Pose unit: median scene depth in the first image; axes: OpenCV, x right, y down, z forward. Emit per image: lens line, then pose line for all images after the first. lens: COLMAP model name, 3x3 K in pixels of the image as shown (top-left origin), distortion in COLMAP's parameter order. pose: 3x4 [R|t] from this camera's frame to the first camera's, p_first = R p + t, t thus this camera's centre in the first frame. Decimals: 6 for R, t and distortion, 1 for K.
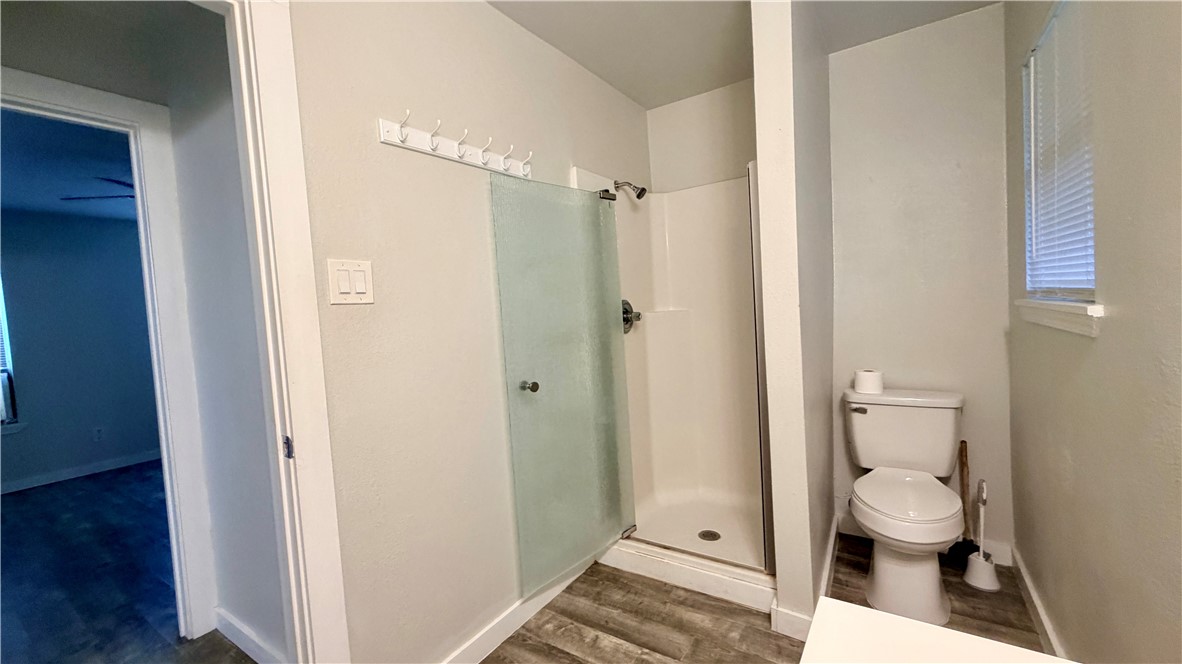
lens RADIAL K [[470.7, 0, 591.0], [0, 470.7, 332.0], [0, 0, 1]] dist [0.000552, -0.000036]
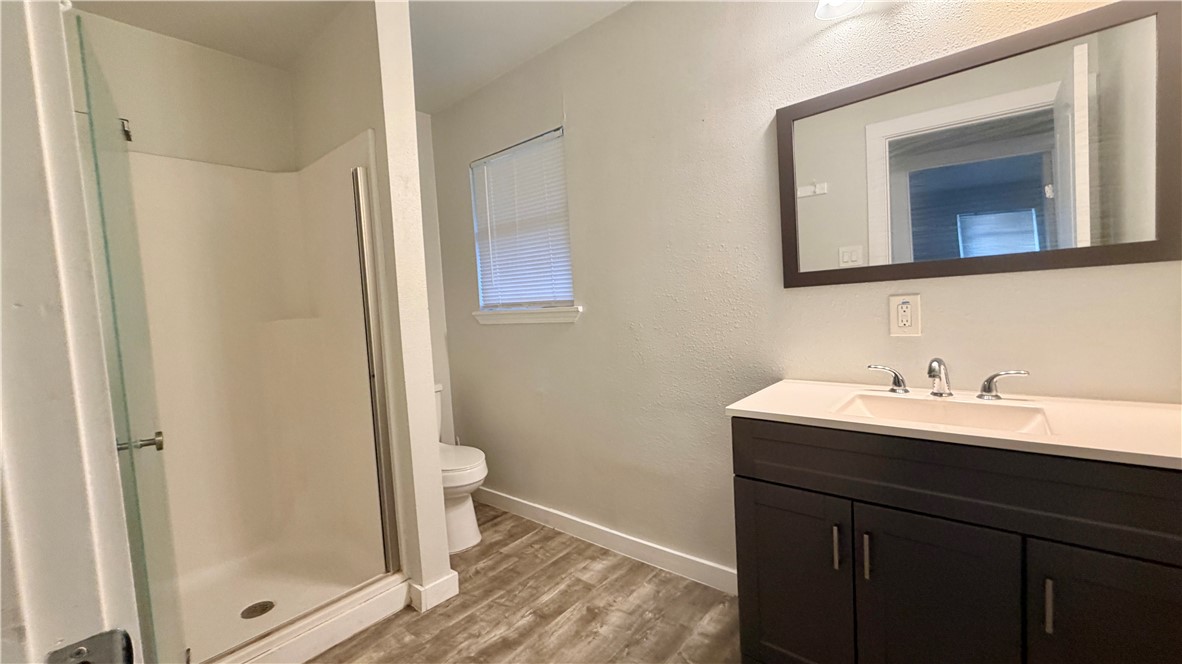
lens RADIAL K [[470.7, 0, 591.0], [0, 470.7, 332.0], [0, 0, 1]] dist [0.000552, -0.000036]
pose [[0.120266, -0.010684, 0.992684, -0.594831], [0.097013, 0.995283, -0.001041, 0.036853], [-0.987990, 0.096429, 0.120735, 0.414453]]
